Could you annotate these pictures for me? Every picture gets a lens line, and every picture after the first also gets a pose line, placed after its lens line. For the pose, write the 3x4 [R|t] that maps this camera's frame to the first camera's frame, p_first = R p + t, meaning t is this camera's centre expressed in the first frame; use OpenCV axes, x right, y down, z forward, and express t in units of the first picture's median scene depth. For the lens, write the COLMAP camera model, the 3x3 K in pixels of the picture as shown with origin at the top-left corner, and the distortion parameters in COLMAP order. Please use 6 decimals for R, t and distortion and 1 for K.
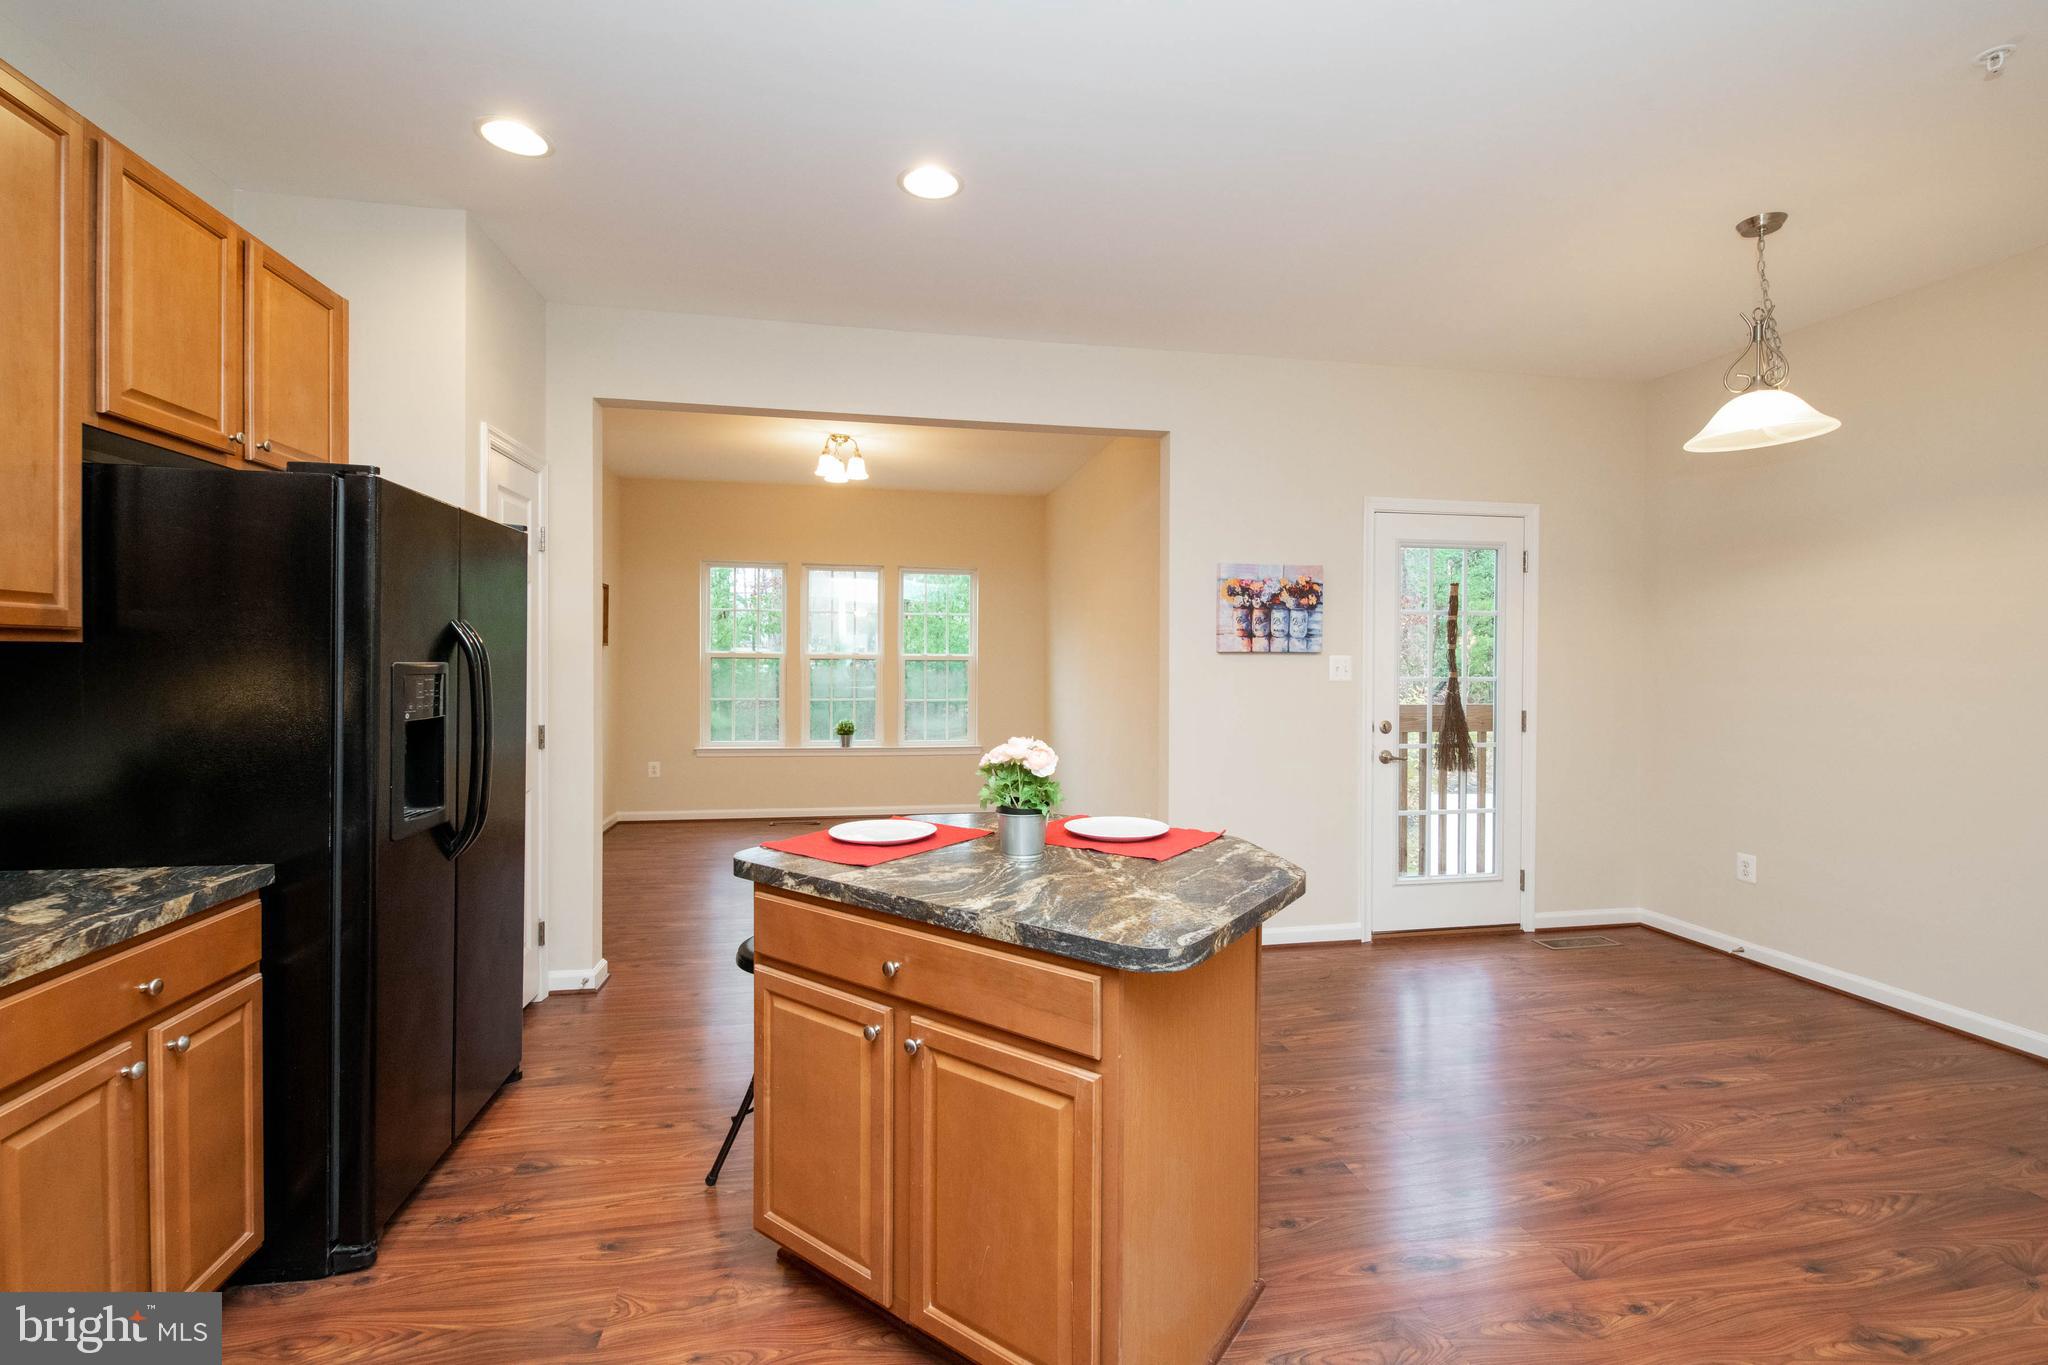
lens RADIAL K [[868.3, 0, 1041.6], [0, 868.3, 660.8], [0, 0, 1]] dist [-0.025851, 0.001097]
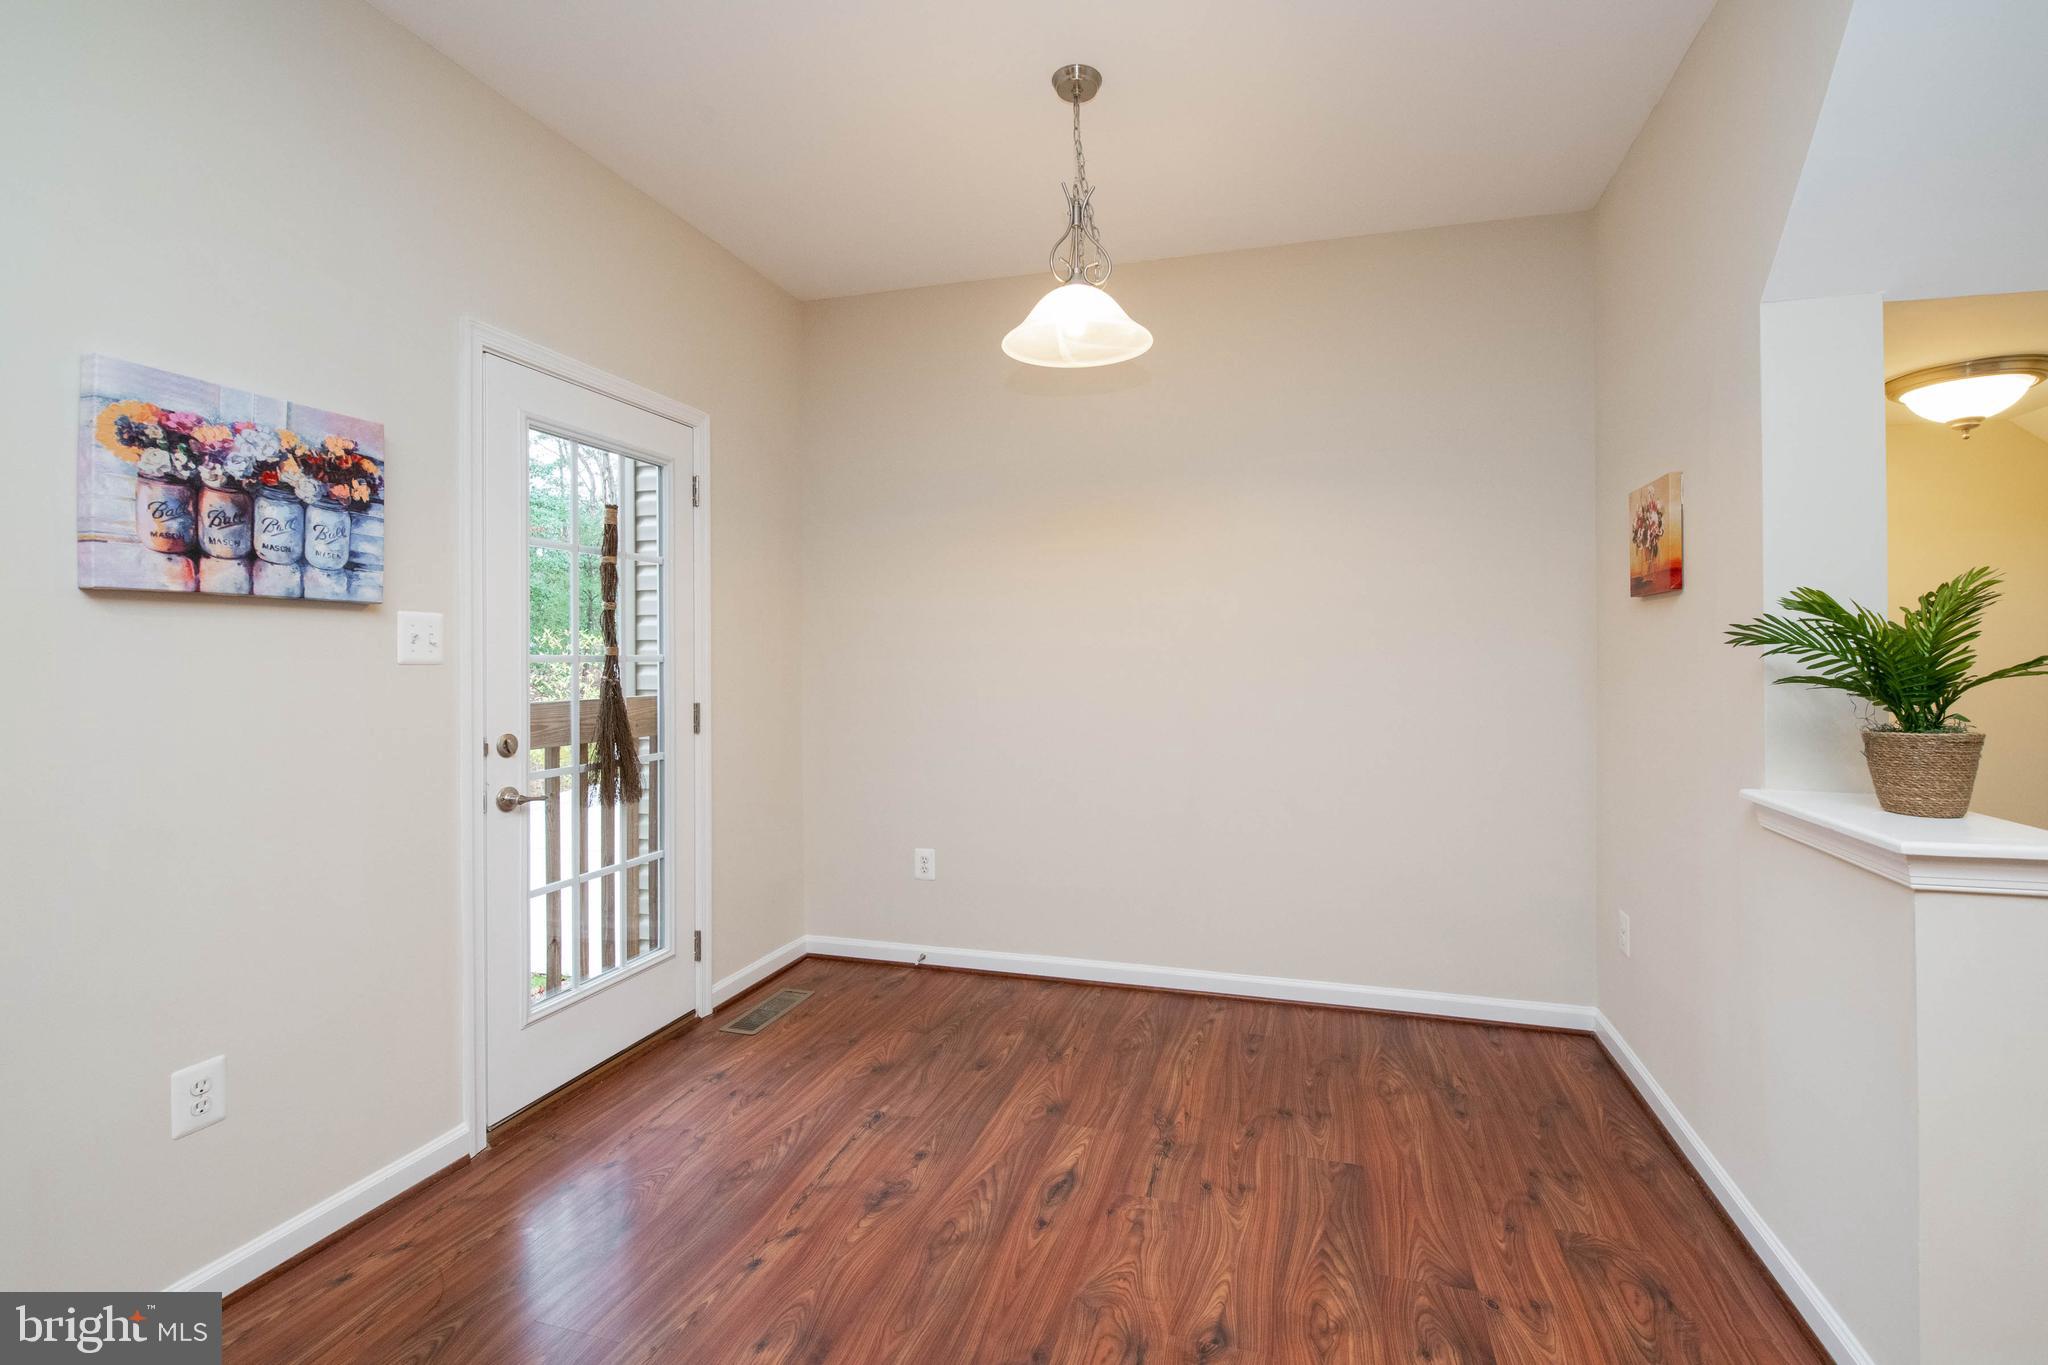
lens RADIAL K [[868.3, 0, 1041.6], [0, 868.3, 660.8], [0, 0, 1]] dist [-0.025851, 0.001097]
pose [[0.451392, -0.009493, 0.892275, 0.064337], [0.007971, 0.999946, 0.006606, 0.022193], [-0.892290, 0.004130, 0.451444, 0.460220]]
